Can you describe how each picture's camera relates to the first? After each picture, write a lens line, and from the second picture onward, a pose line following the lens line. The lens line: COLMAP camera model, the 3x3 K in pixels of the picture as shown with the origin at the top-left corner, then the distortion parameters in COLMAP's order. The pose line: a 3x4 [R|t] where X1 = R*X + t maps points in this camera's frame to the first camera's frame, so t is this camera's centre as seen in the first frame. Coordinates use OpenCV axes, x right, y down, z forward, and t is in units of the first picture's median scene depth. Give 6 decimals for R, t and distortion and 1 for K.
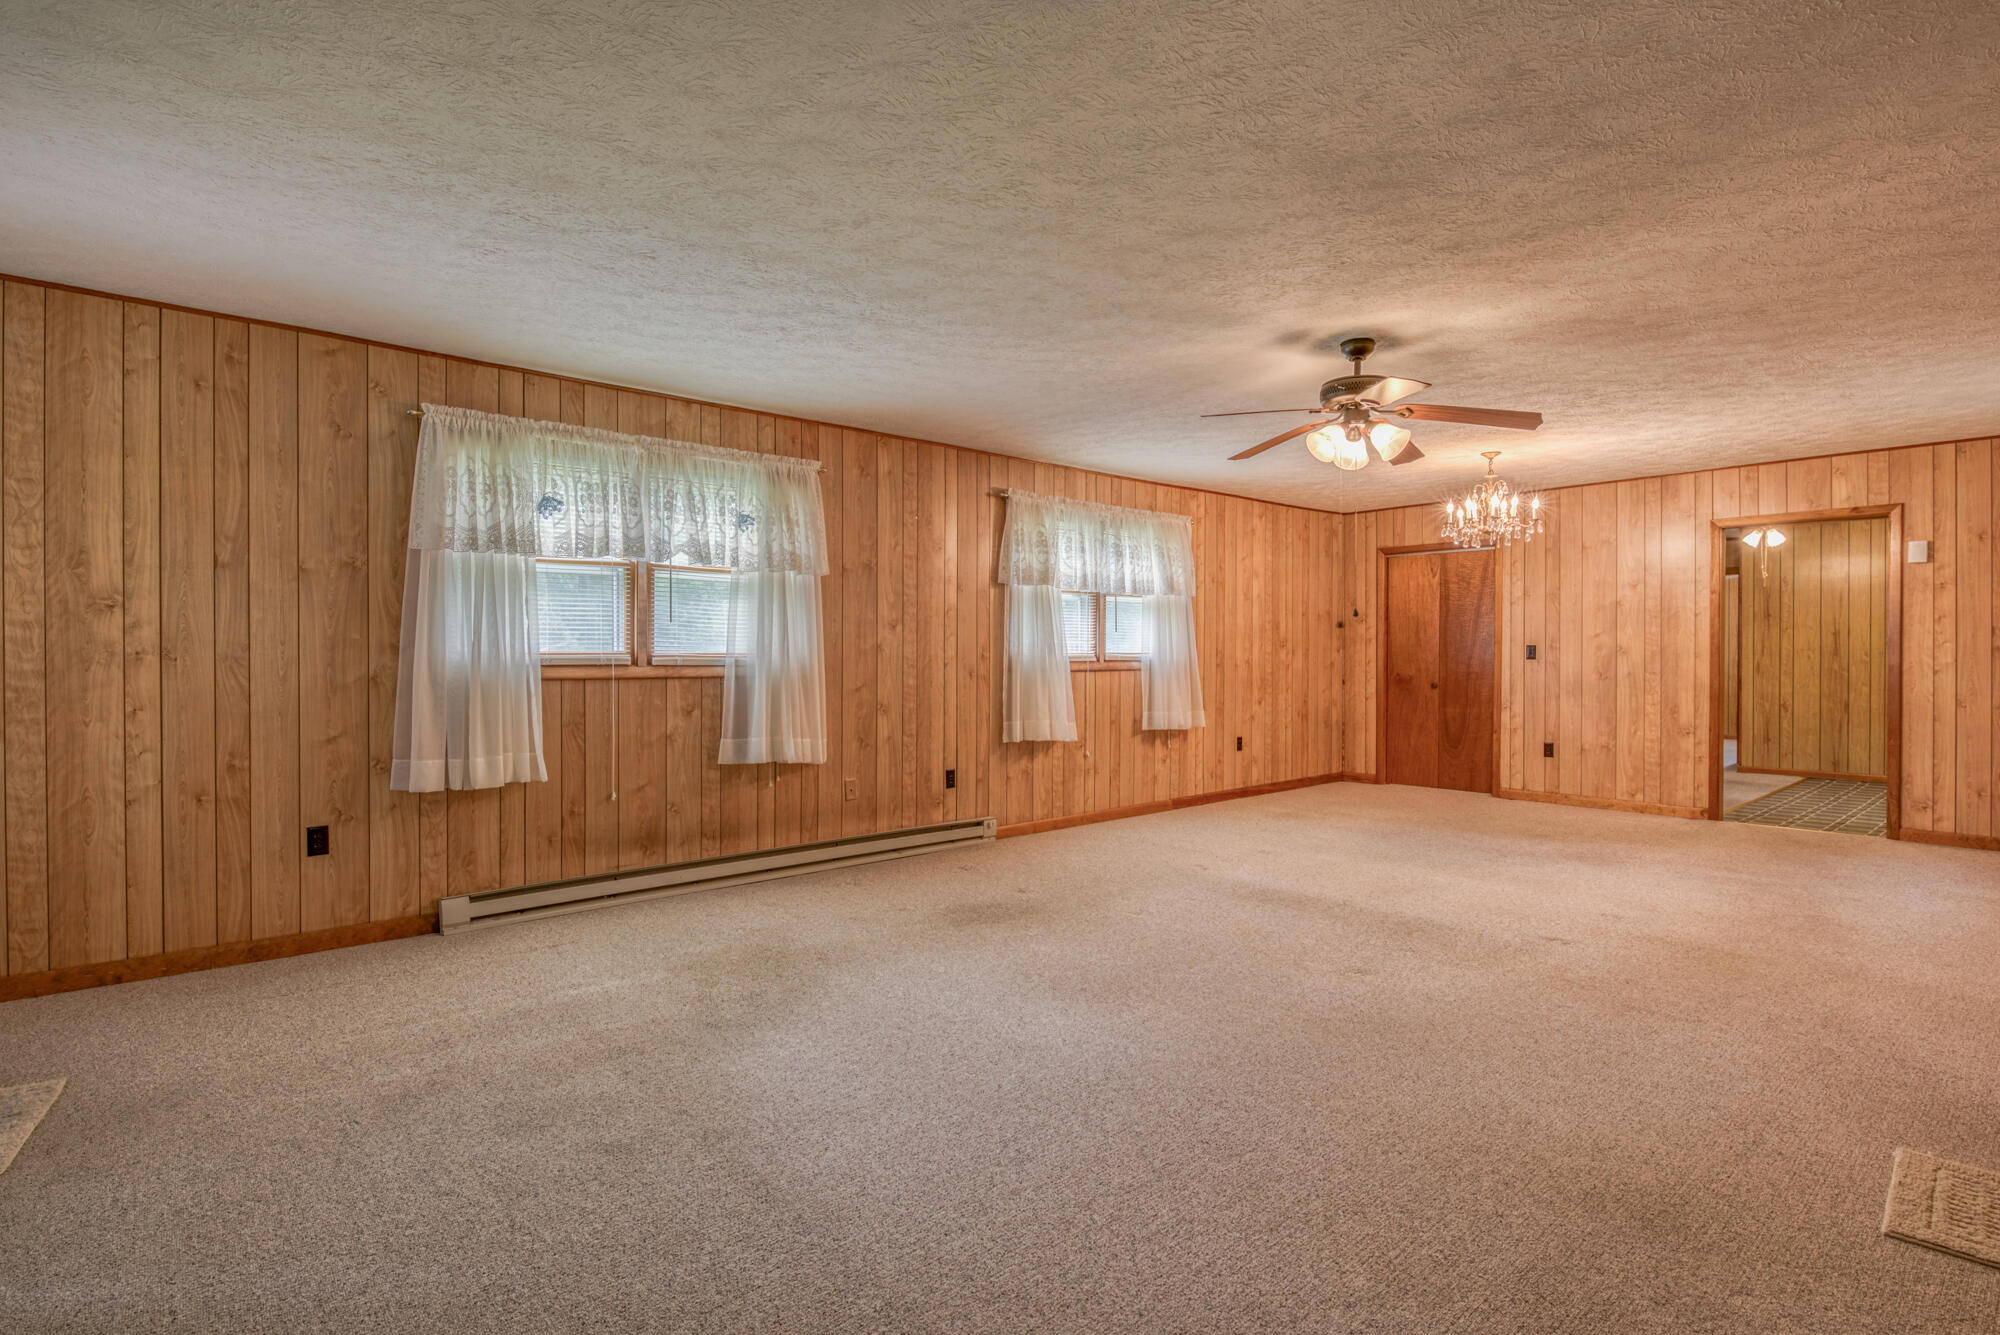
lens RADIAL K [[966.6, 0, 992.5], [0, 966.6, 670.5], [0, 0, 1]] dist [-0.003921, -0.002242]
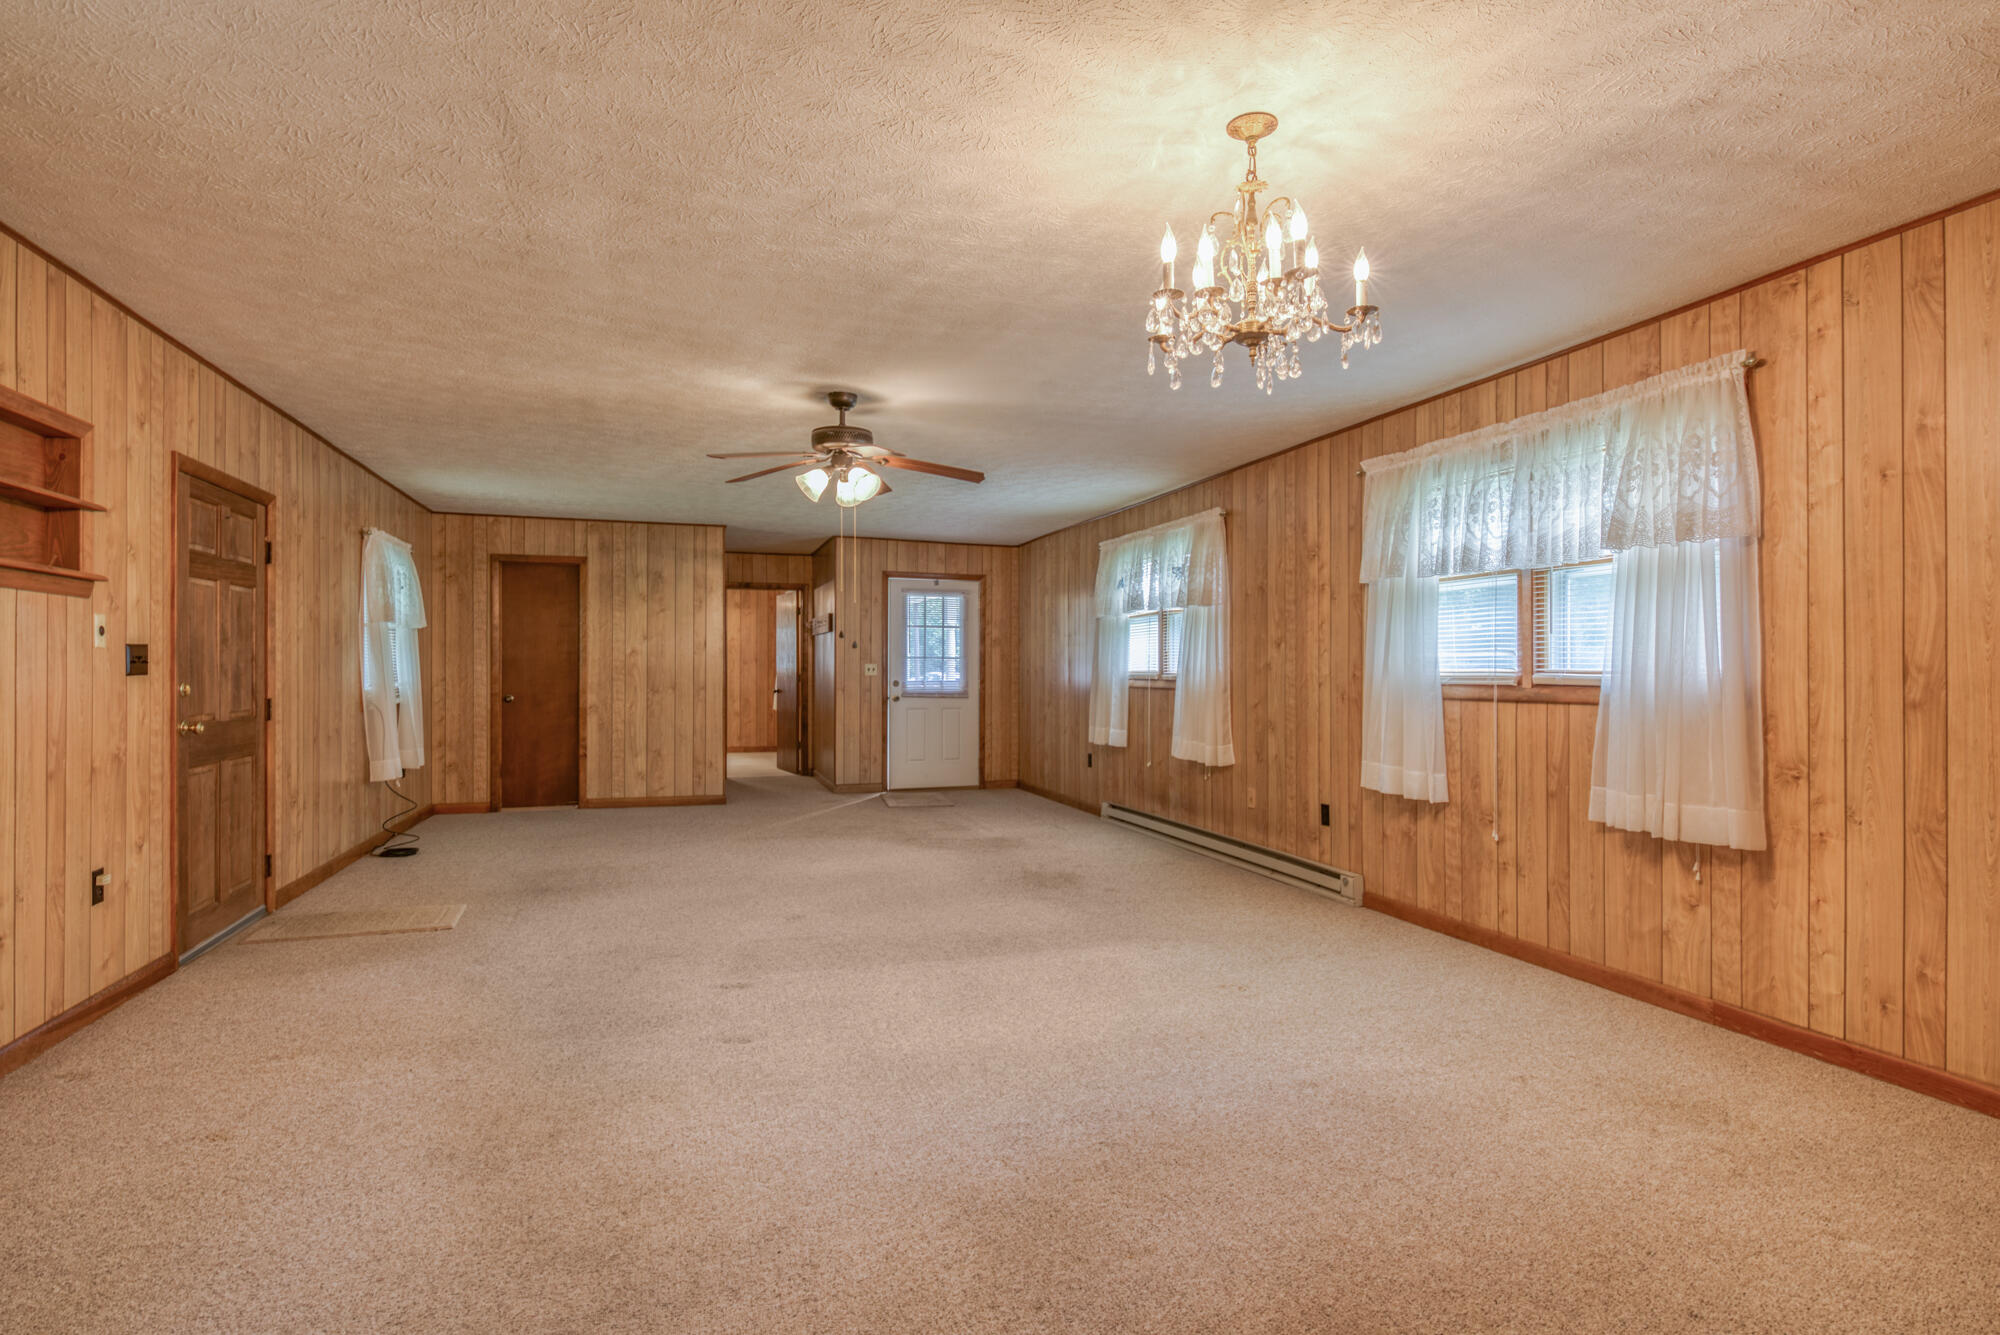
lens RADIAL K [[1040.2, 0, 988.3], [0, 1040.2, 669.8], [0, 0, 1]] dist [0.003618, 0.000781]
pose [[-0.403643, 0.003991, -0.914908, 2.842023], [-0.008987, 0.999925, 0.008326, -0.075242], [0.914873, 0.011583, -0.403576, 3.309422]]
